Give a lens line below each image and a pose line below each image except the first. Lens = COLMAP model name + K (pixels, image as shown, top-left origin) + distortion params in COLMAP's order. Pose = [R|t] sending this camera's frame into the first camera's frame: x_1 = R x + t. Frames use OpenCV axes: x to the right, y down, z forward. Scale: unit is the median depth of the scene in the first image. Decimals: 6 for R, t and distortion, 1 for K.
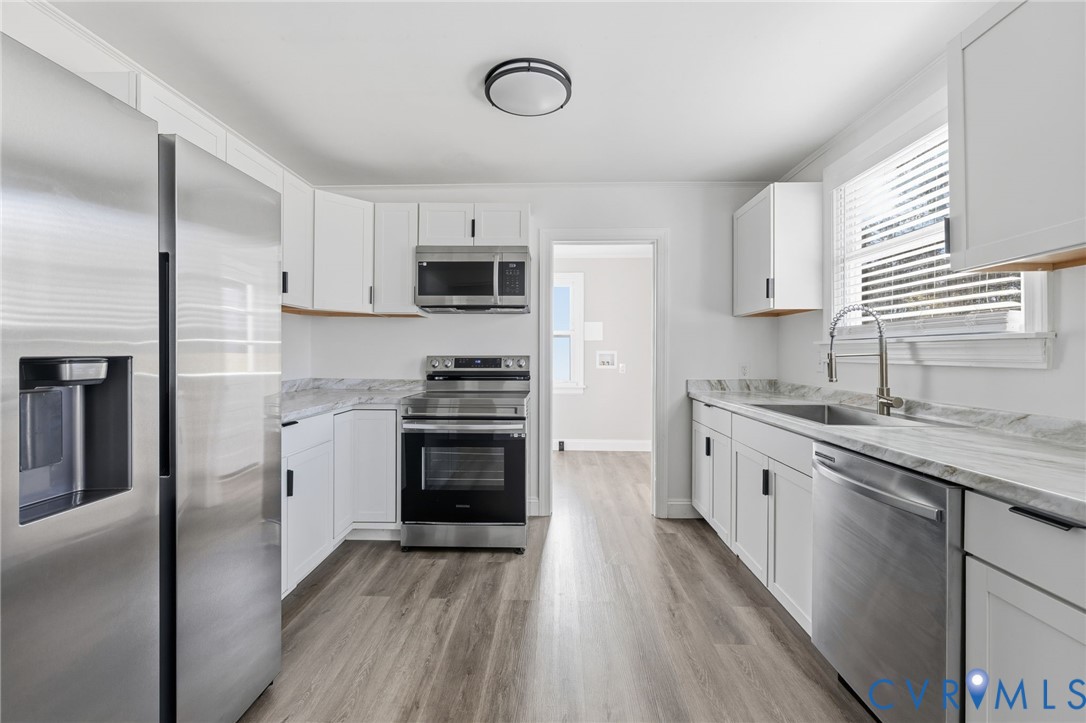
lens RADIAL K [[477.4, 0, 534.4], [0, 477.4, 352.5], [0, 0, 1]] dist [0.002978, -0.000430]
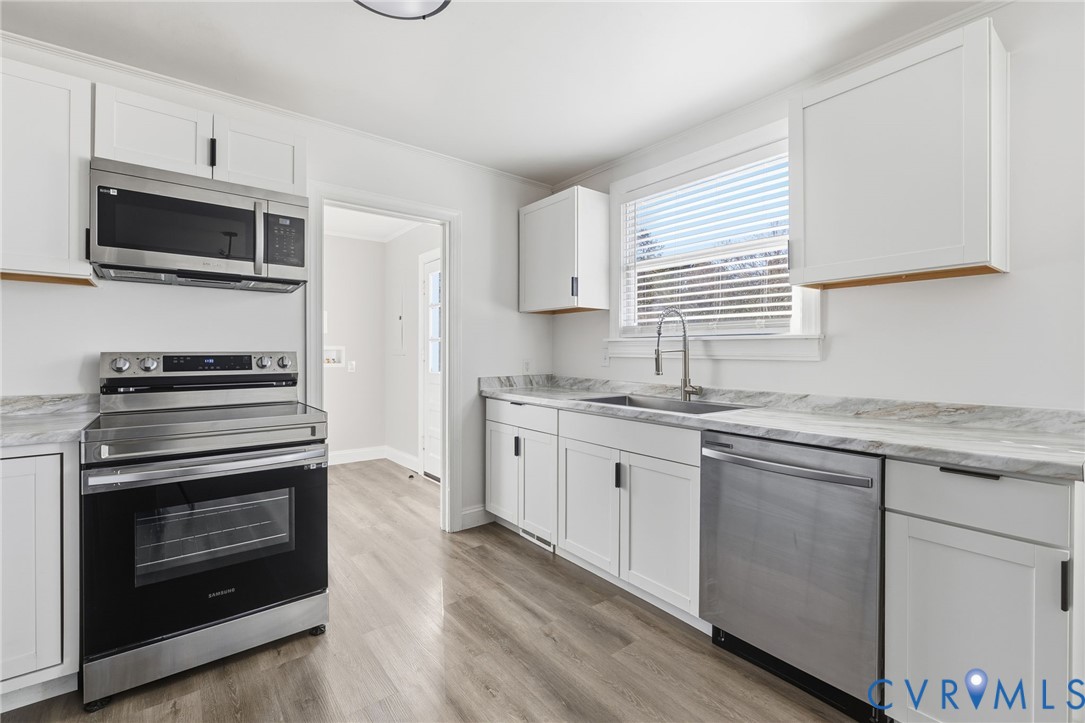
lens RADIAL K [[476.9, 0, 533.9], [0, 476.9, 352.5], [0, 0, 1]] dist [0.002978, -0.000430]
pose [[0.762293, -0.002114, 0.647229, -0.237093], [-0.003172, 0.999970, 0.007003, 0.001841], [-0.647224, -0.007391, 0.762264, 0.255870]]
